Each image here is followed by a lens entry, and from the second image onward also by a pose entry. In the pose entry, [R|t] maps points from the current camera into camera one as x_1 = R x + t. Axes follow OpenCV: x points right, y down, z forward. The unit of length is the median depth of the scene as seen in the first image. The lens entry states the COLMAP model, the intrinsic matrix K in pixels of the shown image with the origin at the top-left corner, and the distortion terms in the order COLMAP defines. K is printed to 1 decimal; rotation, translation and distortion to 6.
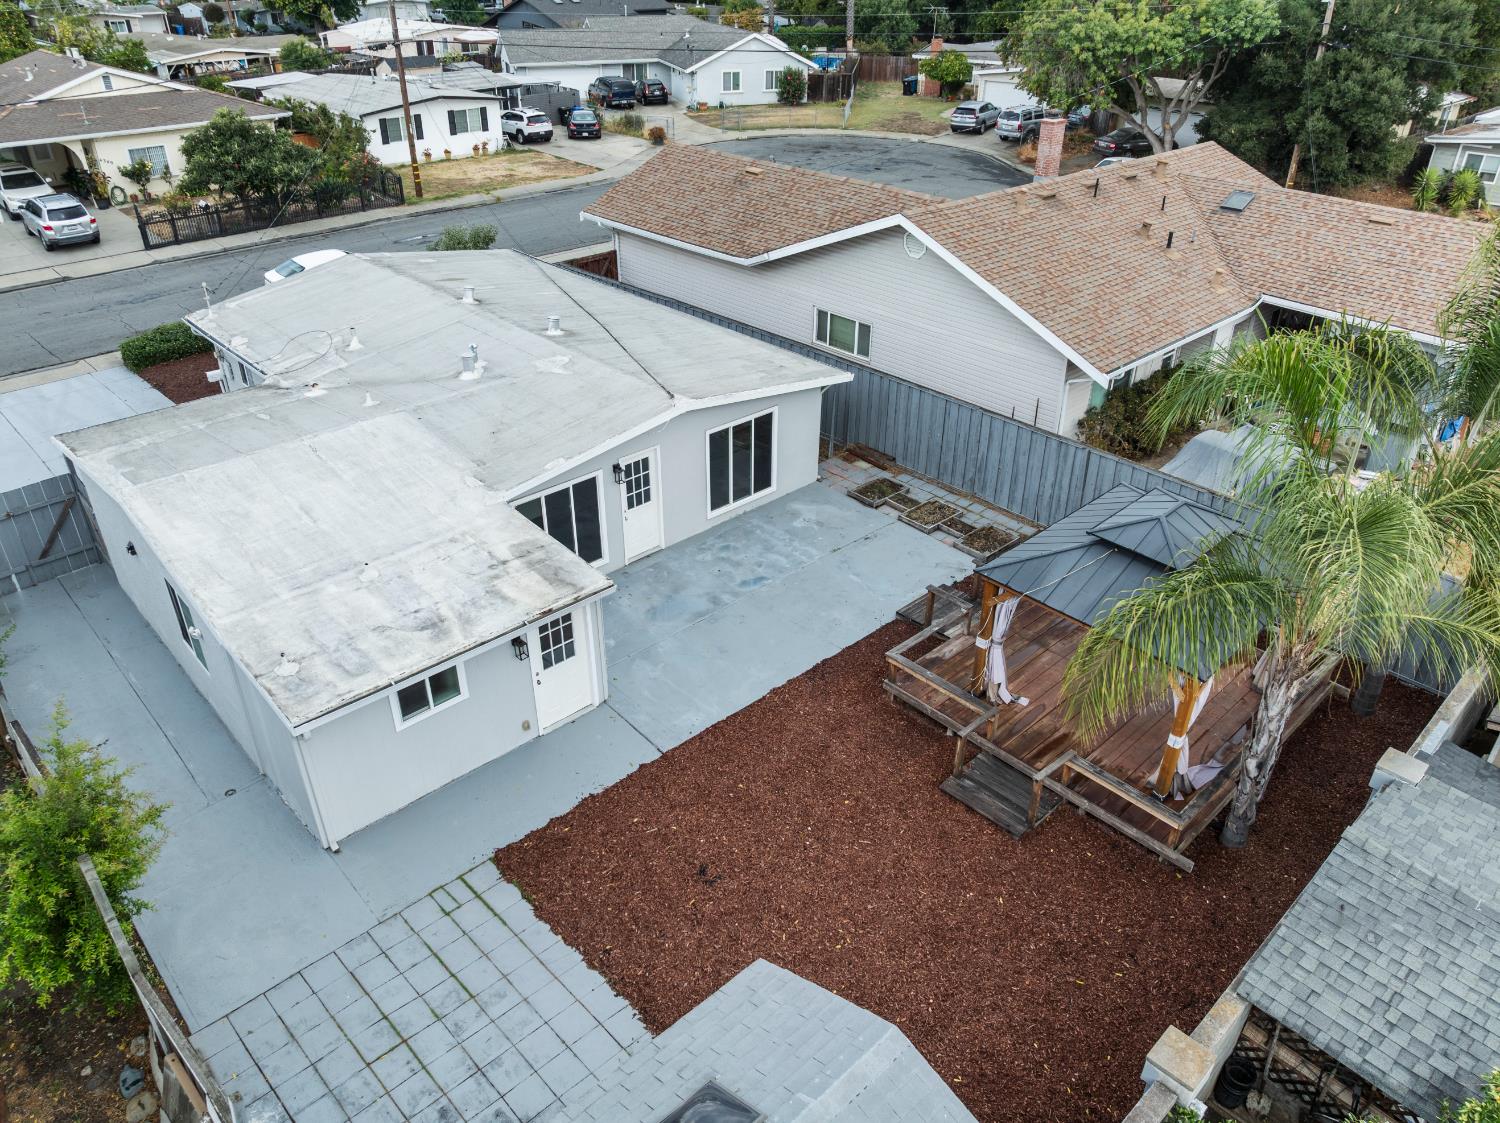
lens RADIAL K [[1057.1, 0, 750.0], [0, 1057.1, 561.5], [0, 0, 1]] dist [-0.033167, 0.002609]
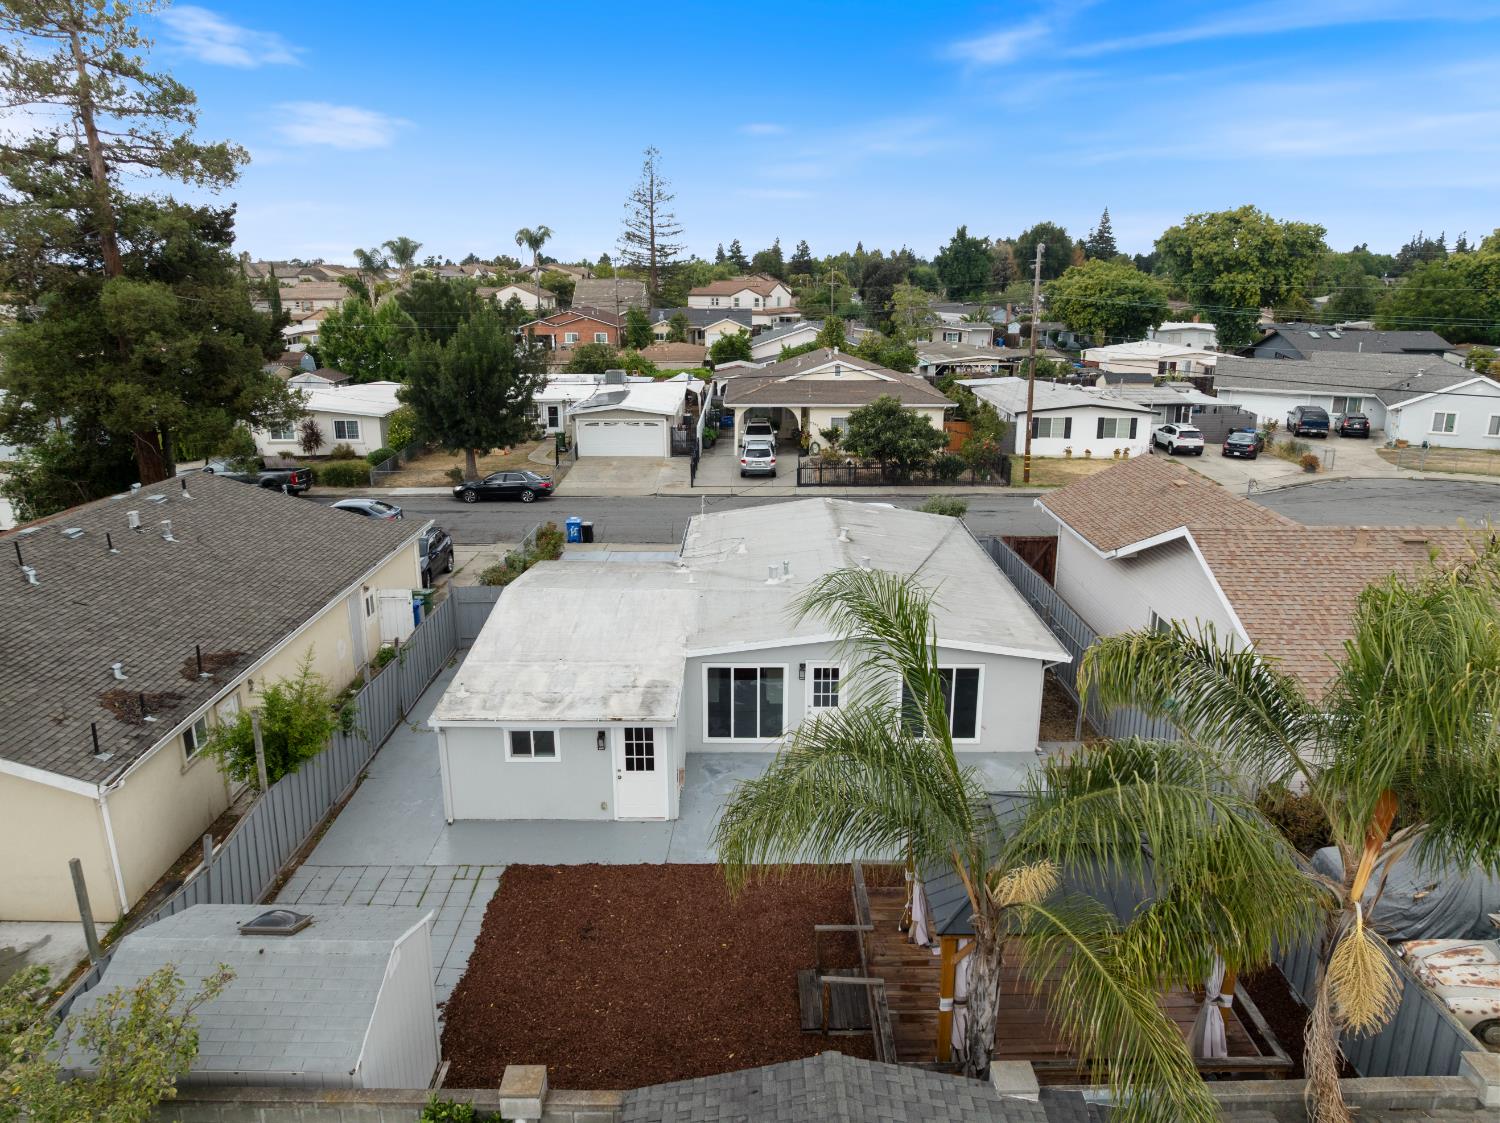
lens RADIAL K [[1057.1, 0, 750.0], [0, 1057.1, 561.5], [0, 0, 1]] dist [-0.033167, 0.002609]
pose [[0.733021, 0.178246, -0.656436, 0.243609], [-0.349316, 0.926723, -0.138432, -0.003944], [0.583659, 0.330778, 0.741571, 0.002901]]
